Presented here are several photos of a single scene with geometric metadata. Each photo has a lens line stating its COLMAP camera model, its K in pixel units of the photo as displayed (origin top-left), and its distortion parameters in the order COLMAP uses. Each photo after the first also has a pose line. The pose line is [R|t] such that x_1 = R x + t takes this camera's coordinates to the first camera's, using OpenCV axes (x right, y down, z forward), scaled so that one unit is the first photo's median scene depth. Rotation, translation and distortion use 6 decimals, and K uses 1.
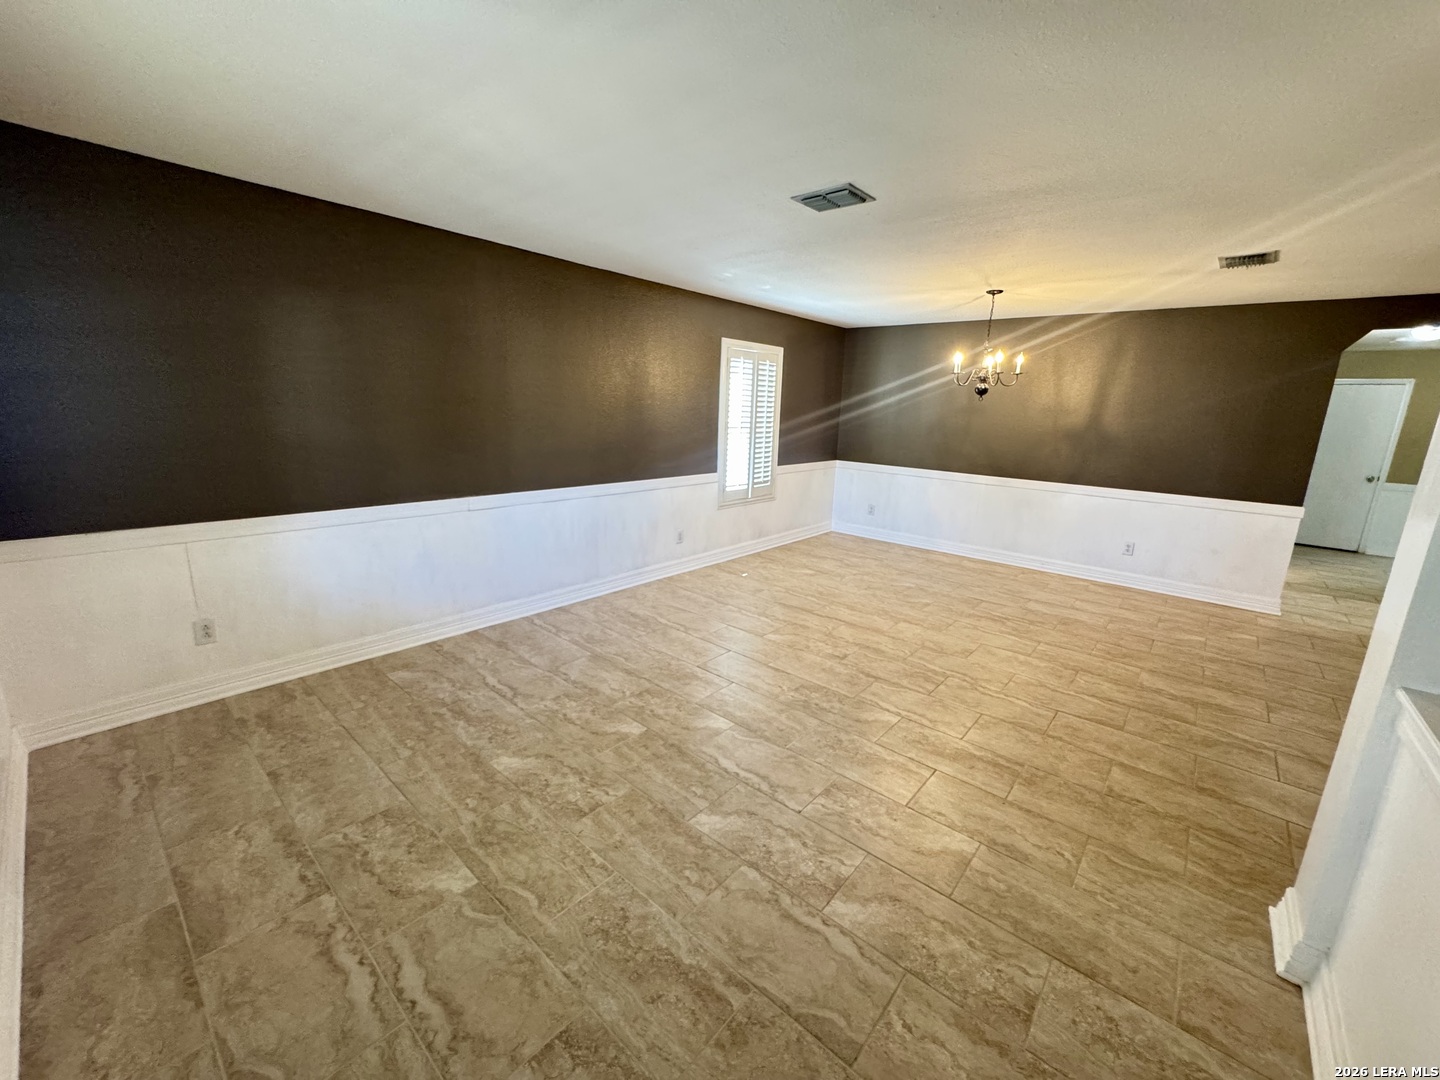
lens RADIAL K [[579.0, 0, 722.5], [0, 579.0, 534.1], [0, 0, 1]] dist [0.000416, -0.000103]
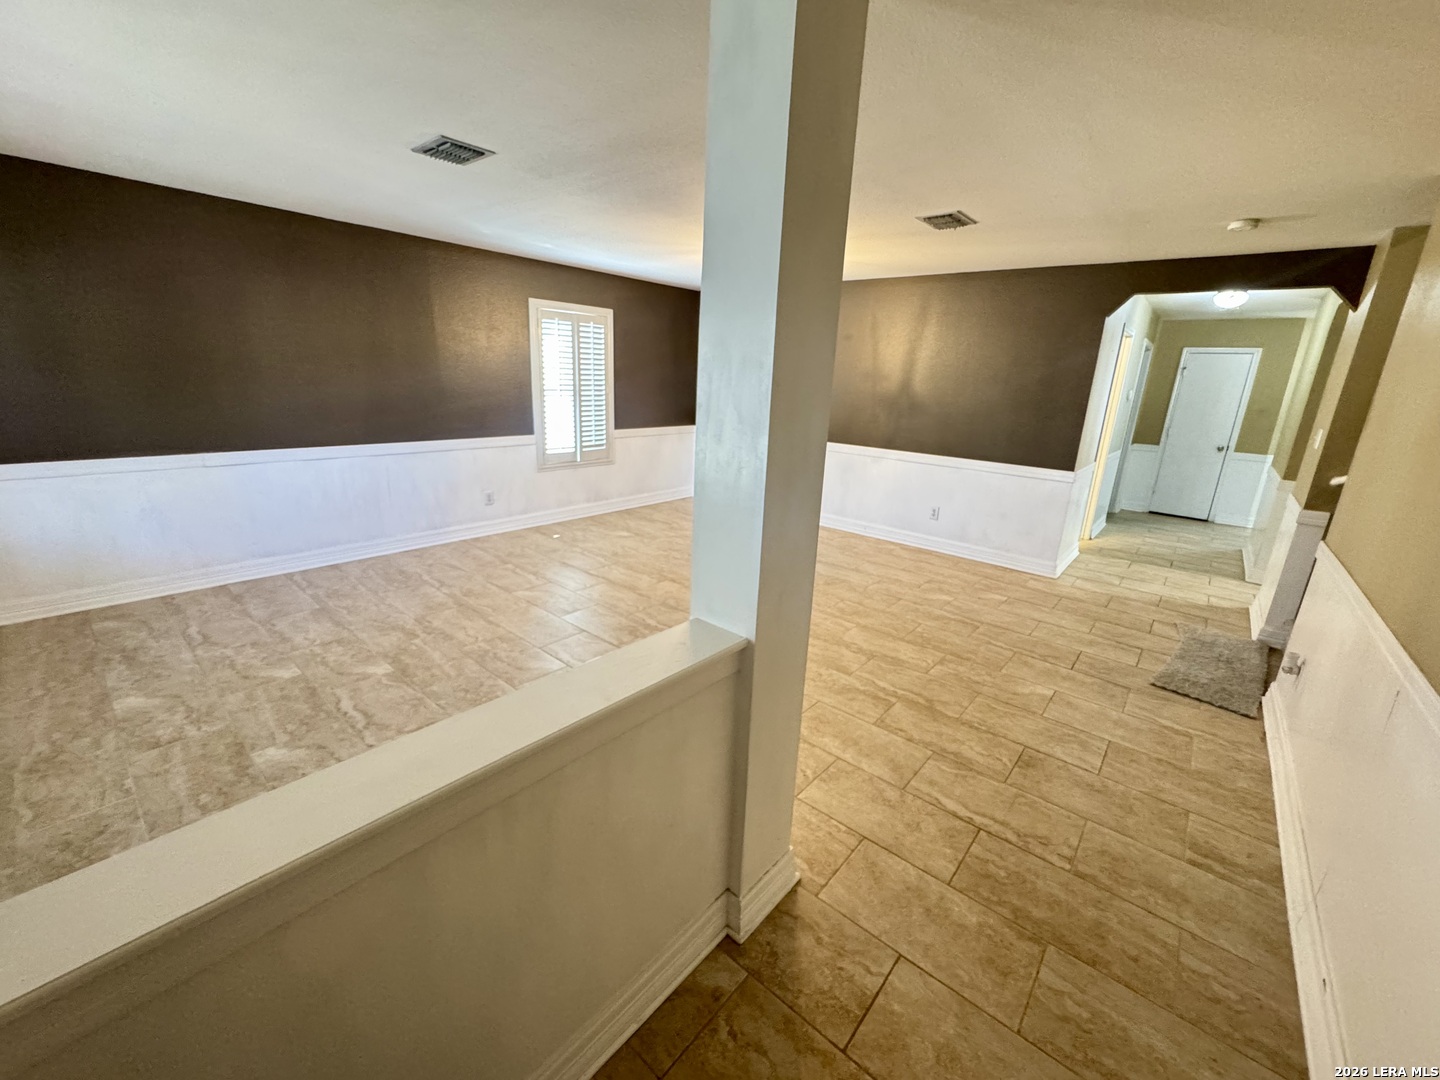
lens RADIAL K [[579.0, 0, 720.2], [0, 579.0, 540.6], [0, 0, 1]] dist [0.000416, -0.000103]
pose [[0.999958, 0.007197, 0.005620, 0.472112], [-0.007537, 0.997980, 0.063085, 0.017030], [-0.005155, -0.063125, 0.997992, -0.029628]]
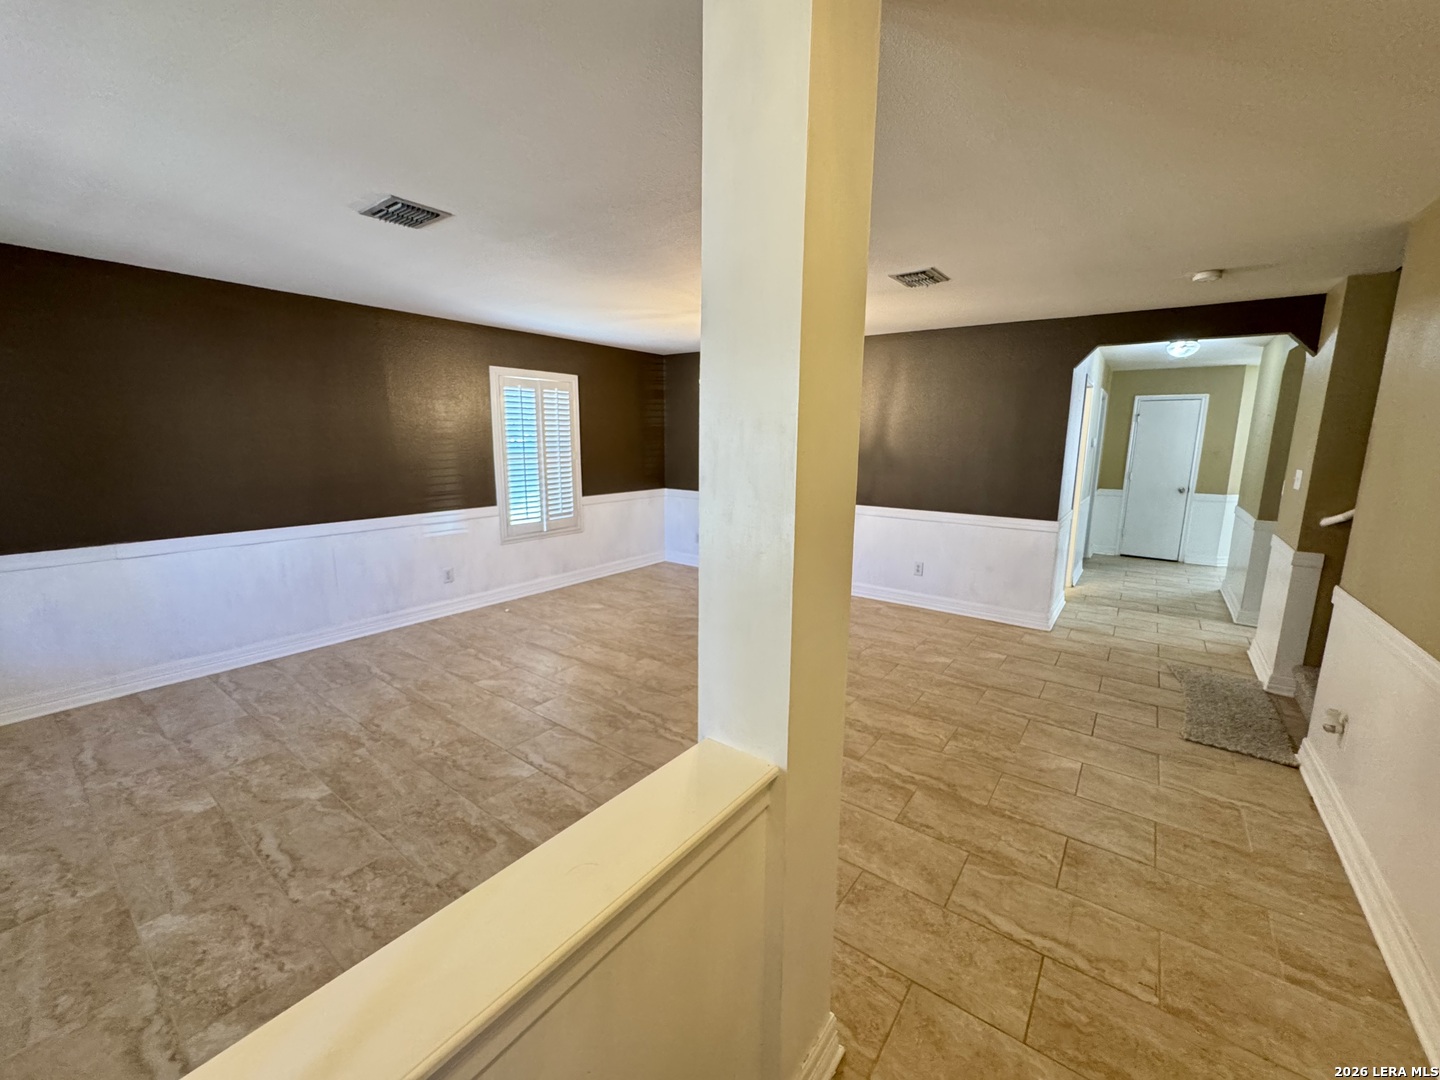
lens RADIAL K [[579.0, 0, 720.5], [0, 579.0, 540.6], [0, 0, 1]] dist [0.000416, -0.000103]
pose [[0.997293, -0.036729, 0.063703, 0.447832], [0.039009, 0.998628, -0.034921, -0.003149], [-0.062333, 0.037312, 0.997358, 0.046458]]
